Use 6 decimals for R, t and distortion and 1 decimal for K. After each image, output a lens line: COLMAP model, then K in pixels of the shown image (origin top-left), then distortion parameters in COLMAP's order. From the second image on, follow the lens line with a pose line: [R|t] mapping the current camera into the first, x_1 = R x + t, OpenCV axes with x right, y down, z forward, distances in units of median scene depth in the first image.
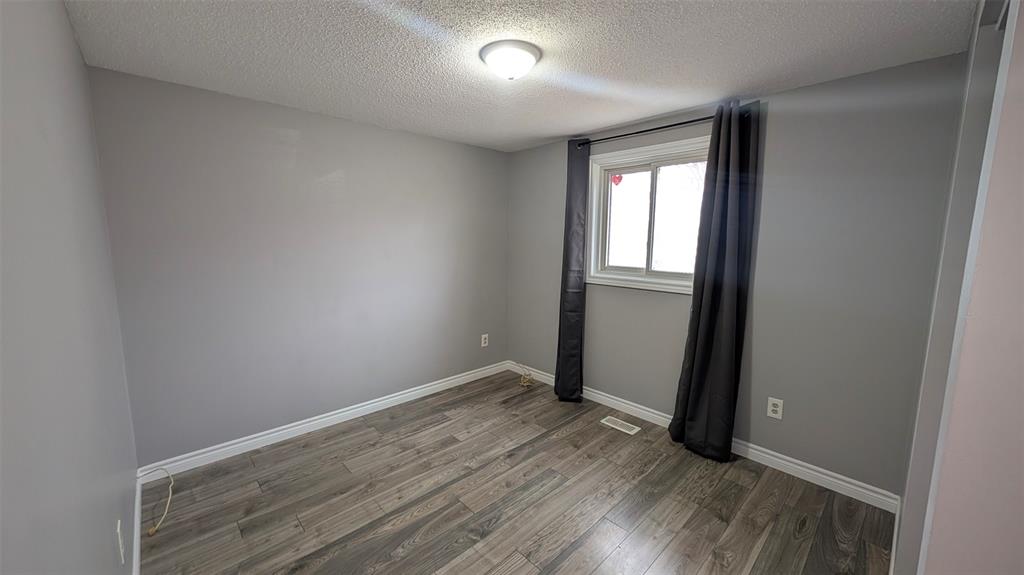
lens RADIAL K [[380.4, 0, 511.0], [0, 380.4, 287.3], [0, 0, 1]] dist [-0.002886, -0.000180]
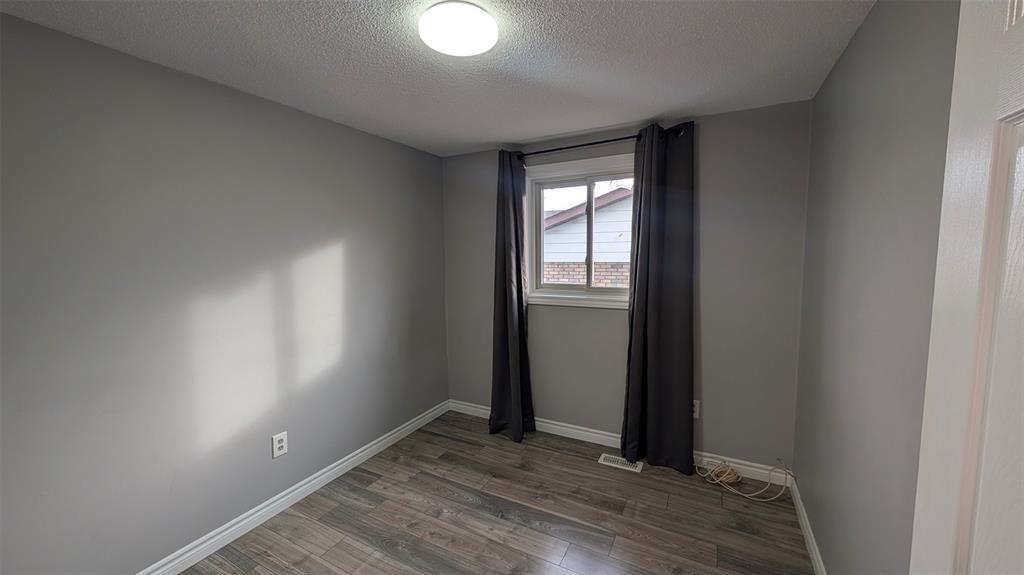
lens RADIAL K [[380.4, 0, 501.6], [0, 380.4, 291.7], [0, 0, 1]] dist [-0.002886, -0.000180]
pose [[0.955624, -0.047541, 0.290729, -0.133235], [0.059410, 0.997716, -0.032131, -0.014705], [-0.288537, 0.047977, 0.956266, 0.133571]]
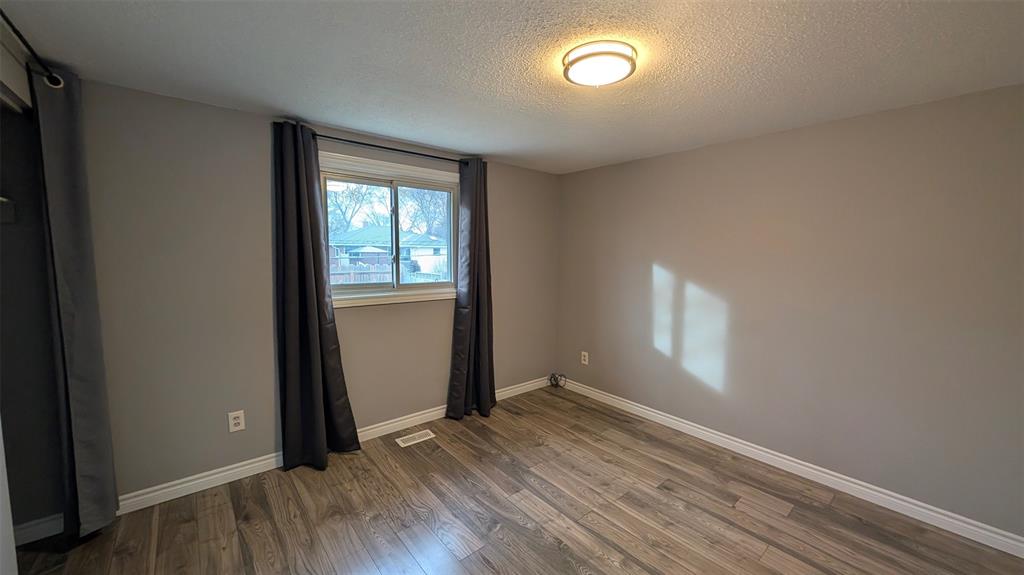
lens RADIAL K [[380.4, 0, 504.2], [0, 380.4, 286.5], [0, 0, 1]] dist [-0.002886, -0.000180]
pose [[0.096439, -0.096967, 0.990604, -0.626938], [0.121089, 0.988994, 0.085021, -0.090822], [-0.987946, 0.111752, 0.107119, 0.601403]]
